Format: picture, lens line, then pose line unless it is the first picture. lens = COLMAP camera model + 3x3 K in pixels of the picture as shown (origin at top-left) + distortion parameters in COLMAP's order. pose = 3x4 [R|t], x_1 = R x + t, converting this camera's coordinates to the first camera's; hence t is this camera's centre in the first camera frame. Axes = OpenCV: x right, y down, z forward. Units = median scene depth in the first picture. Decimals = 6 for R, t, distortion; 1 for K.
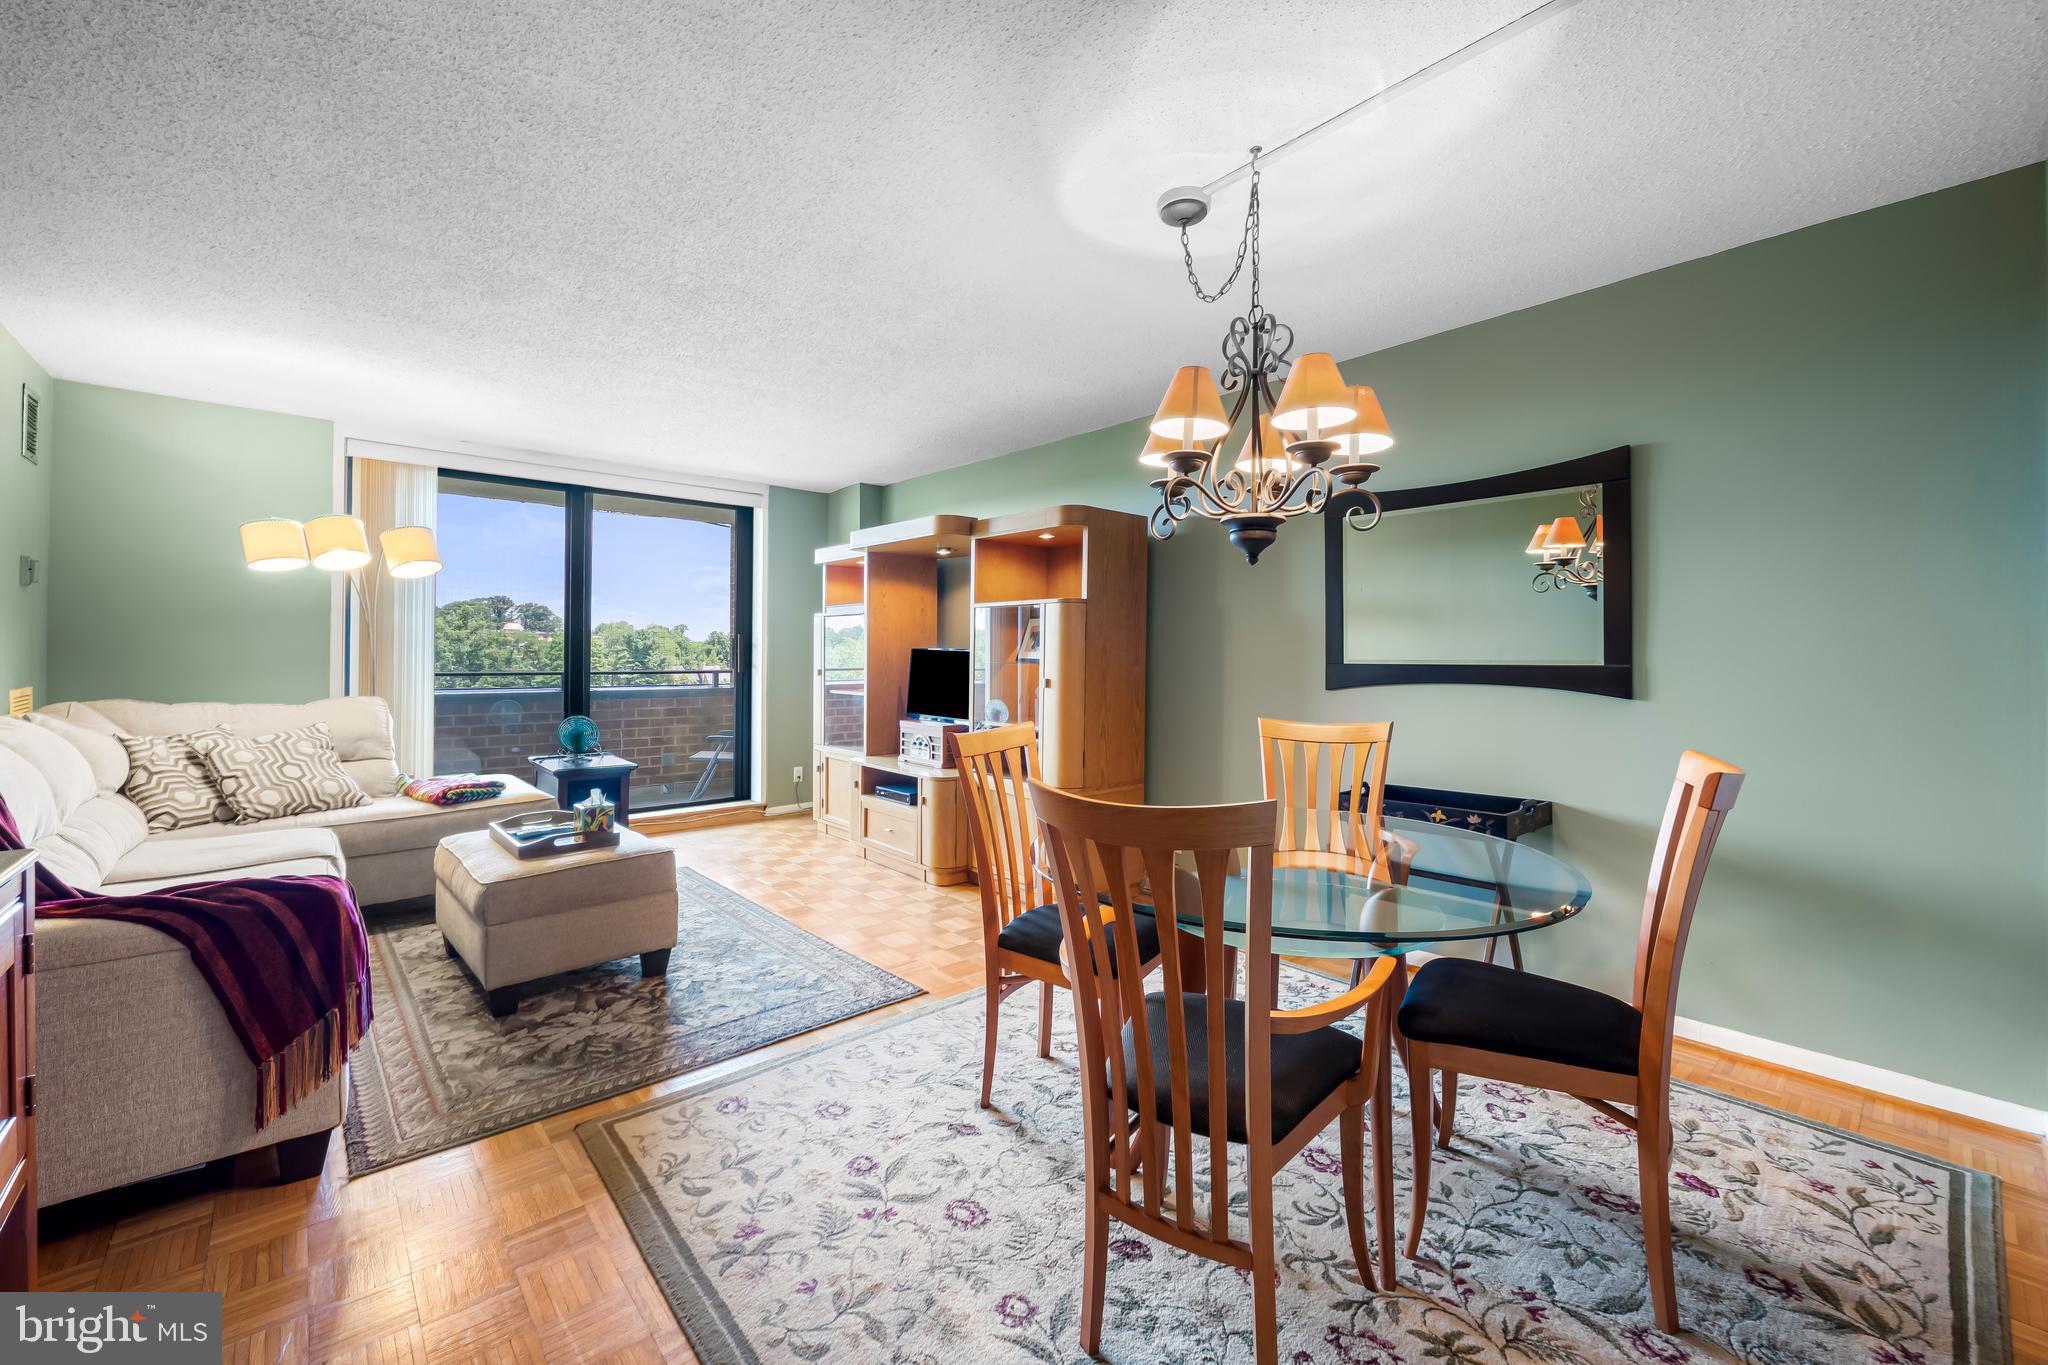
lens RADIAL K [[821.1, 0, 1018.2], [0, 821.1, 655.0], [0, 0, 1]] dist [-0.001412, -0.000421]
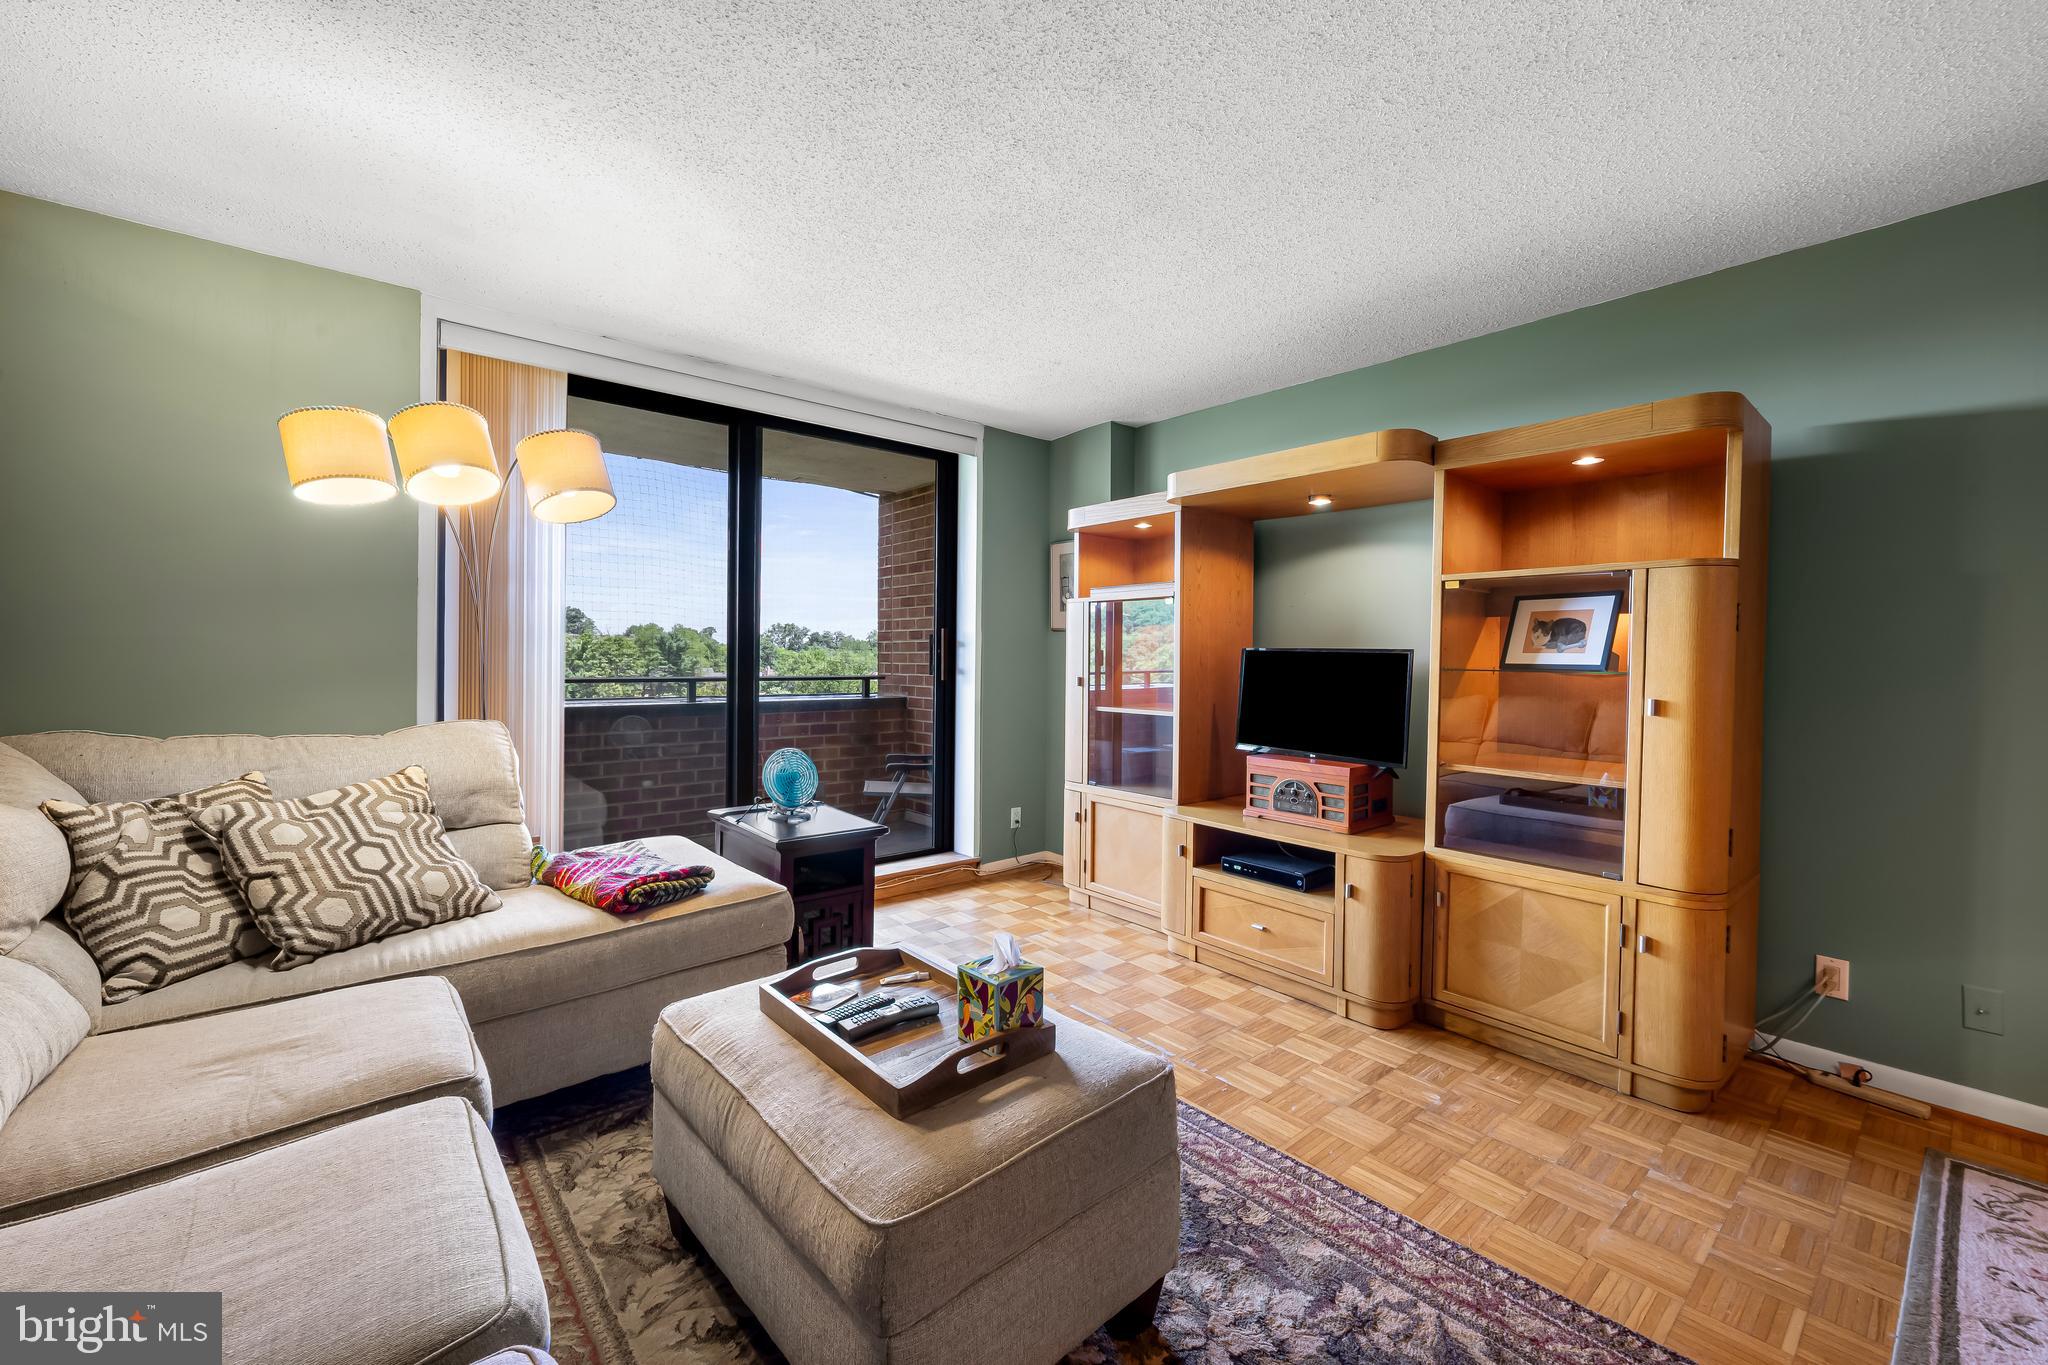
lens RADIAL K [[816.5, 0, 1018.9], [0, 816.5, 664.0], [0, 0, 1]] dist [-0.003138, -0.000415]
pose [[0.999649, 0.004230, -0.026134, -0.424411], [-0.004043, 0.999966, 0.007227, 0.001633], [0.026164, -0.007118, 0.999632, 0.450842]]
